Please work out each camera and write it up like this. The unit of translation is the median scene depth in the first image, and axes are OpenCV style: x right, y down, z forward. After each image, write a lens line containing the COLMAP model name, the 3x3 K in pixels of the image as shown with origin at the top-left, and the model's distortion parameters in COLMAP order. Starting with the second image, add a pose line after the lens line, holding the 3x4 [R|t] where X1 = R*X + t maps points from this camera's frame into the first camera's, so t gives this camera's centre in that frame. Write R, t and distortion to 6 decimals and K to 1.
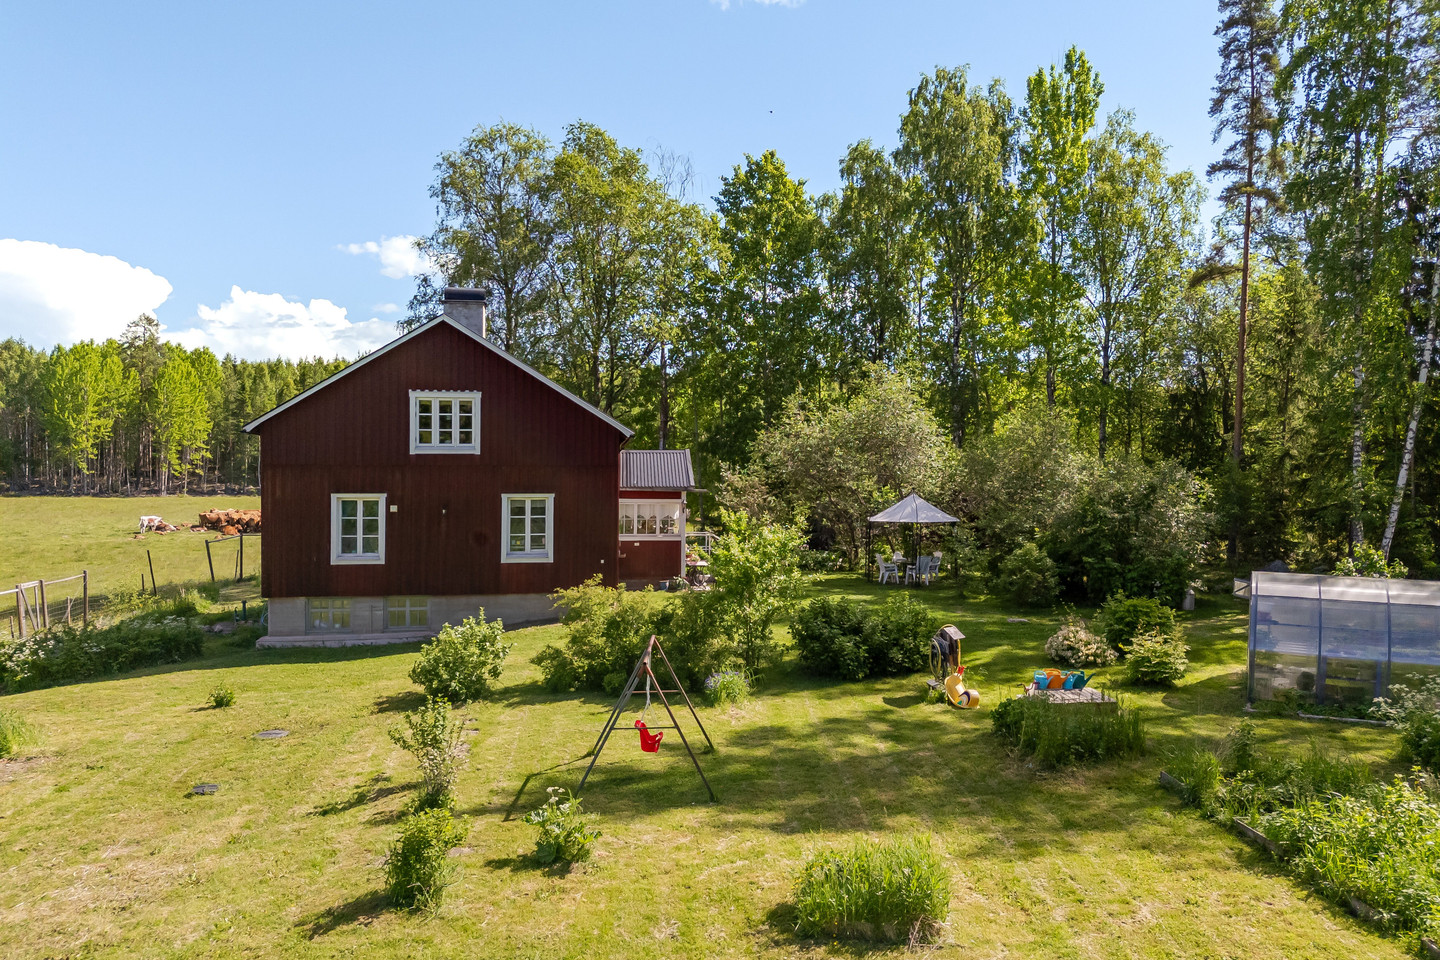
lens RADIAL K [[1033.7, 0, 839.8], [0, 1033.7, 478.6], [0, 0, 1]] dist [0.005449, -0.000821]
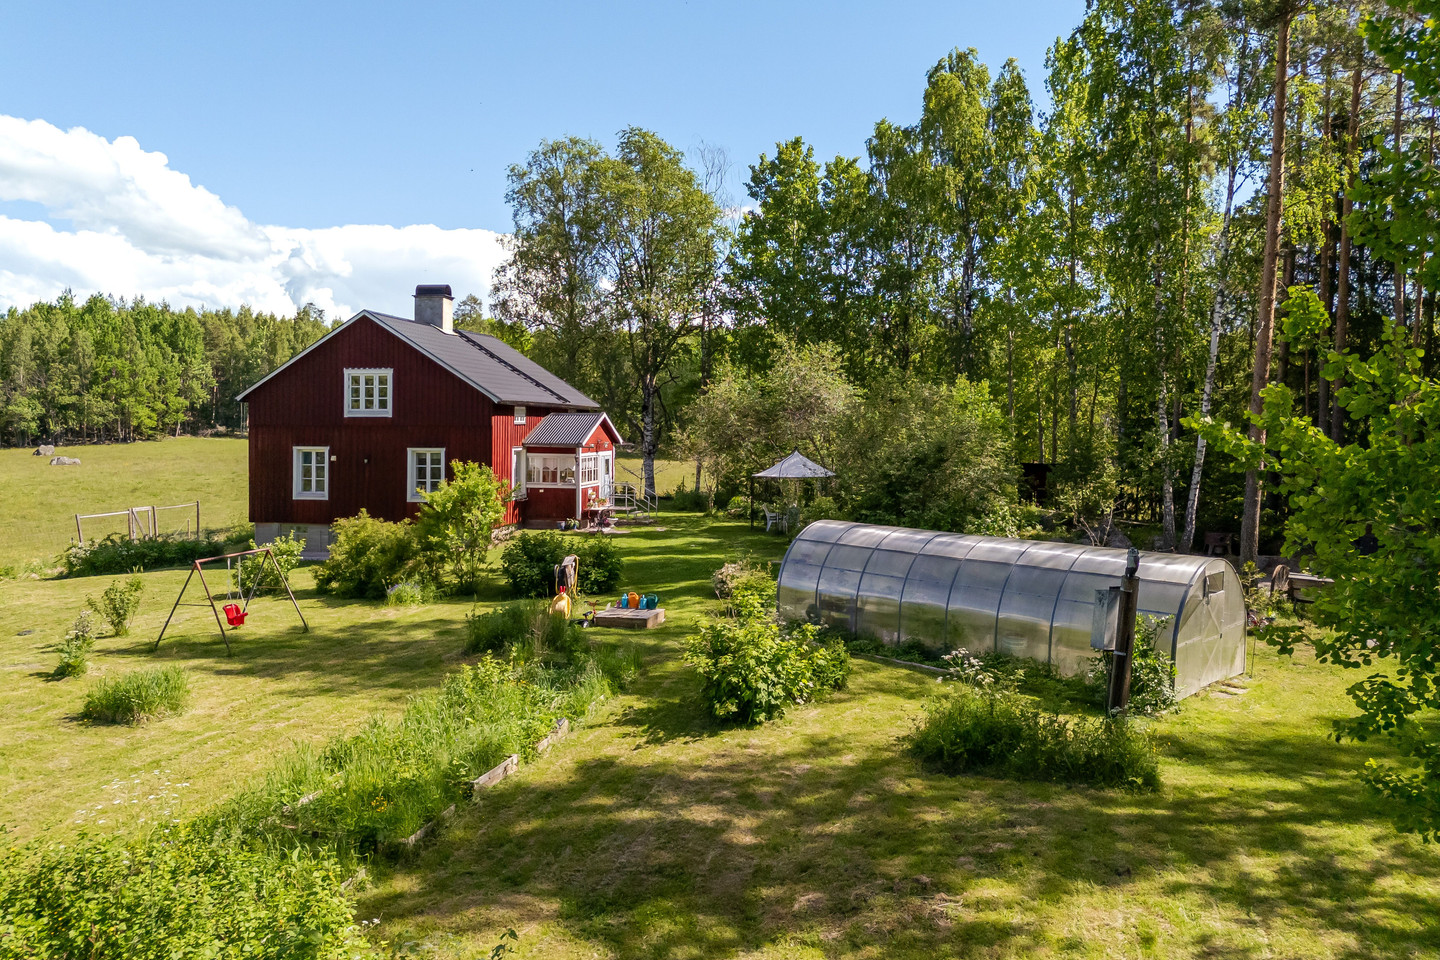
lens RADIAL K [[1033.7, 0, 839.8], [0, 1033.7, 478.6], [0, 0, 1]] dist [0.005449, -0.000821]
pose [[0.955524, 0.019697, -0.294254, 0.574628], [-0.008041, 0.999136, 0.040769, -0.004030], [0.294803, -0.036590, 0.954857, -0.072093]]
